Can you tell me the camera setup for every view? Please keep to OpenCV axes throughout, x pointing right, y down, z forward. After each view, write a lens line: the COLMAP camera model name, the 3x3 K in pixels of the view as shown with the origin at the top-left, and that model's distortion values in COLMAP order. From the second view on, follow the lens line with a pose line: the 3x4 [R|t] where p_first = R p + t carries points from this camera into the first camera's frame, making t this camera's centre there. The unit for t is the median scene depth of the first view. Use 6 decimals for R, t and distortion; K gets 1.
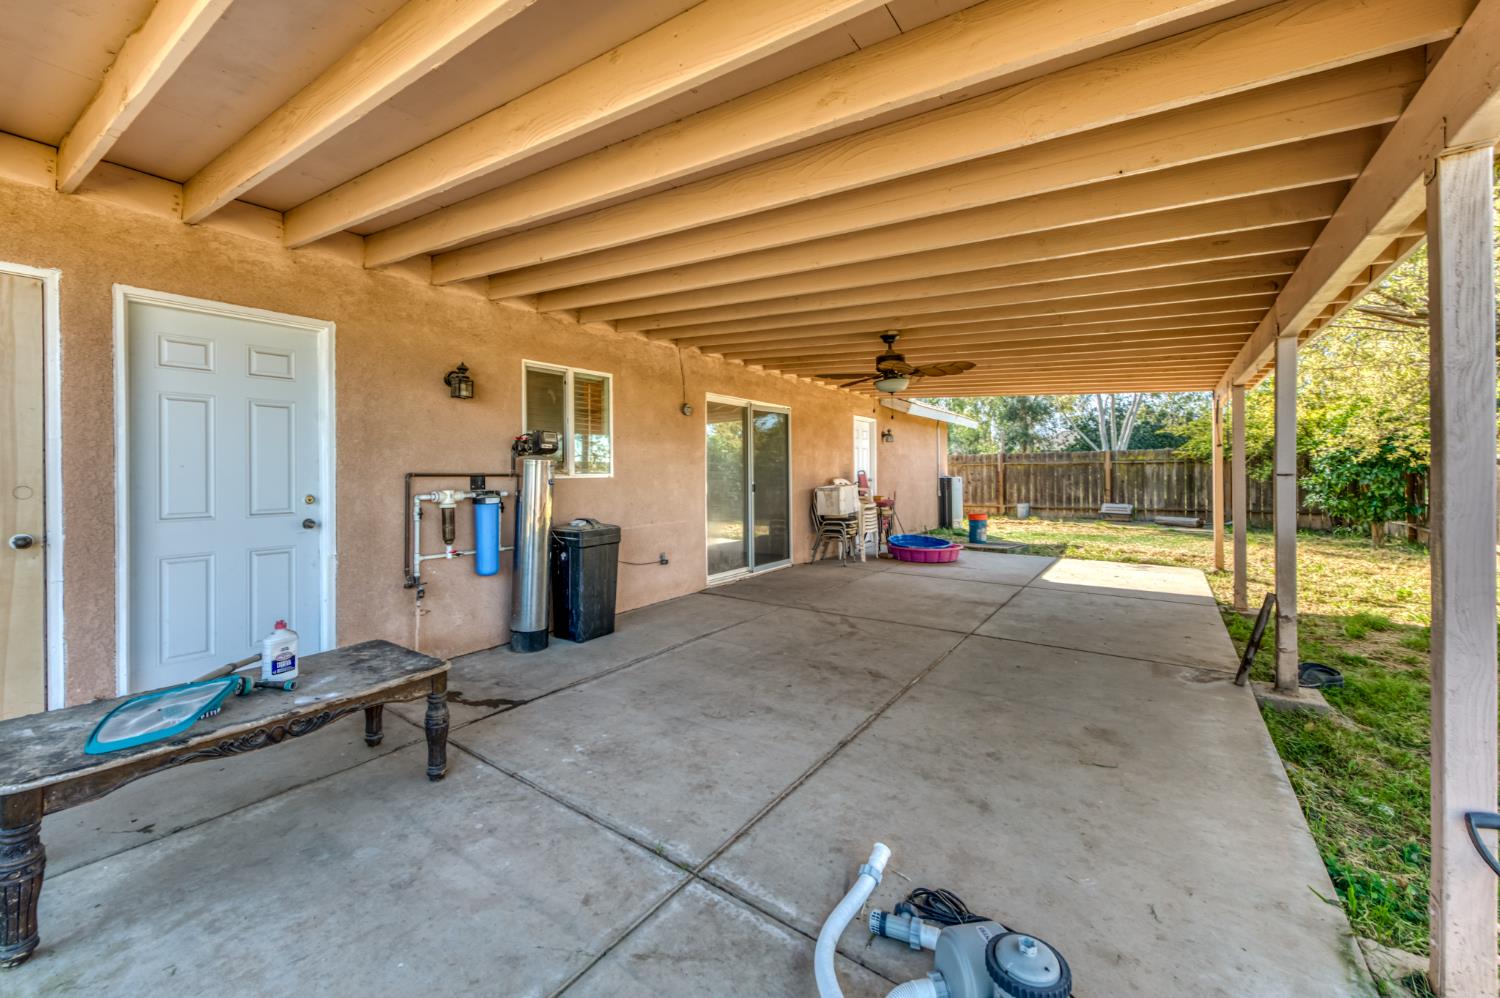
lens RADIAL K [[602.9, 0, 745.3], [0, 602.9, 482.2], [0, 0, 1]] dist [-0.001989, -0.000376]
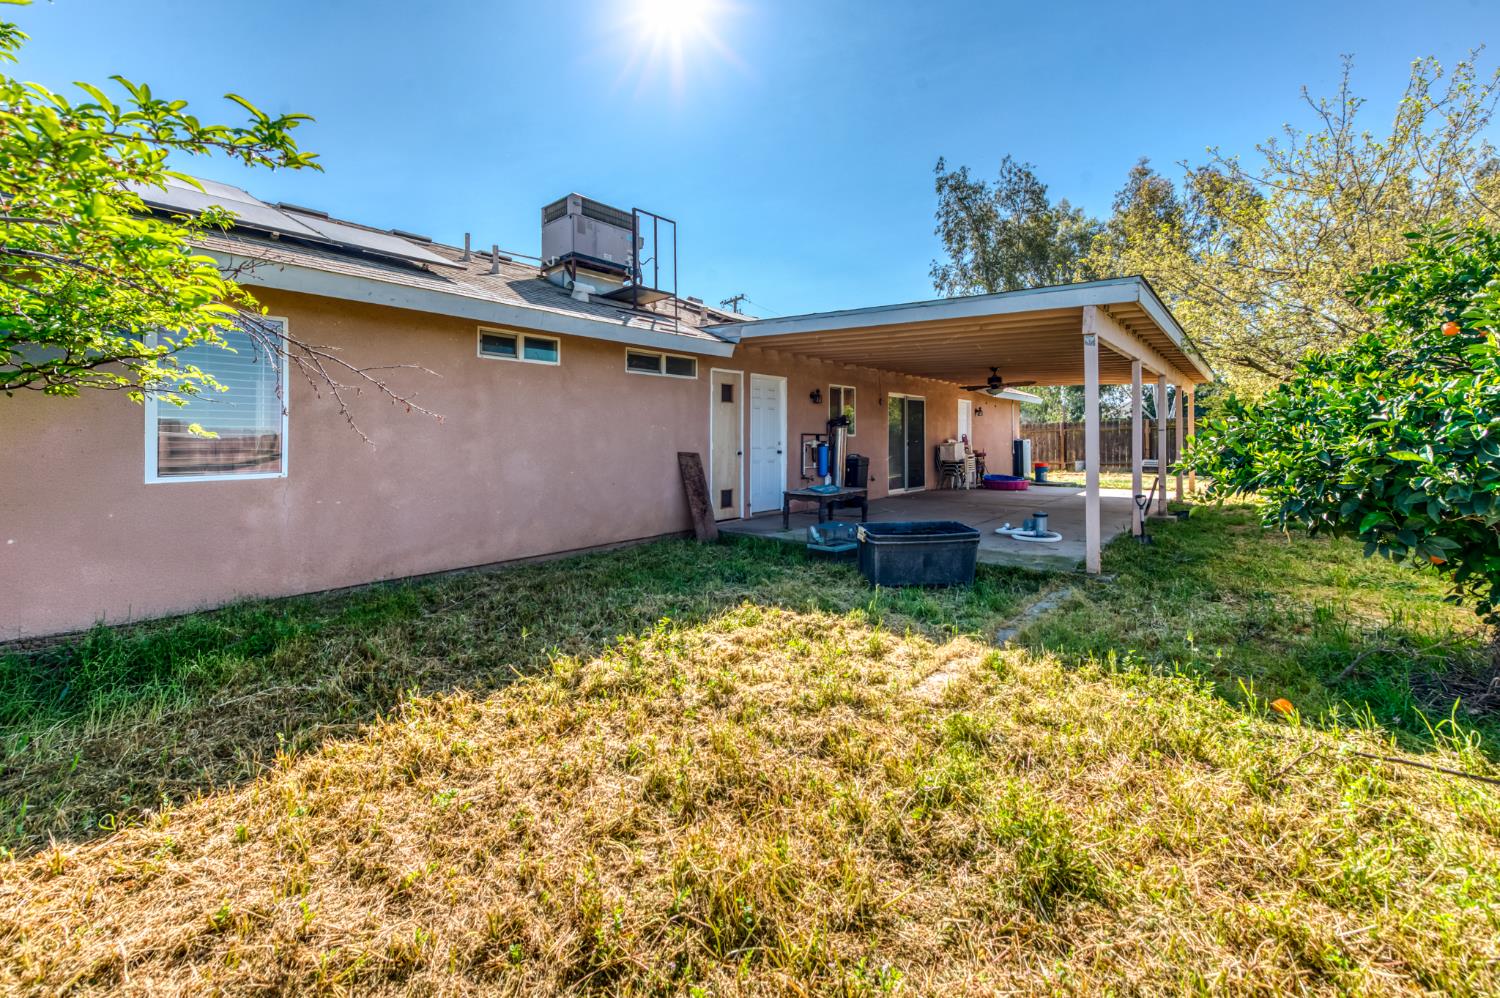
lens RADIAL K [[617.2, 0, 749.5], [0, 617.2, 469.0], [0, 0, 1]] dist [0.000586, -0.000658]
pose [[0.996221, 0.002746, -0.086810, -0.255069], [-0.000171, 0.999560, 0.029655, 0.026171], [0.086853, -0.029528, 0.995783, -0.743830]]
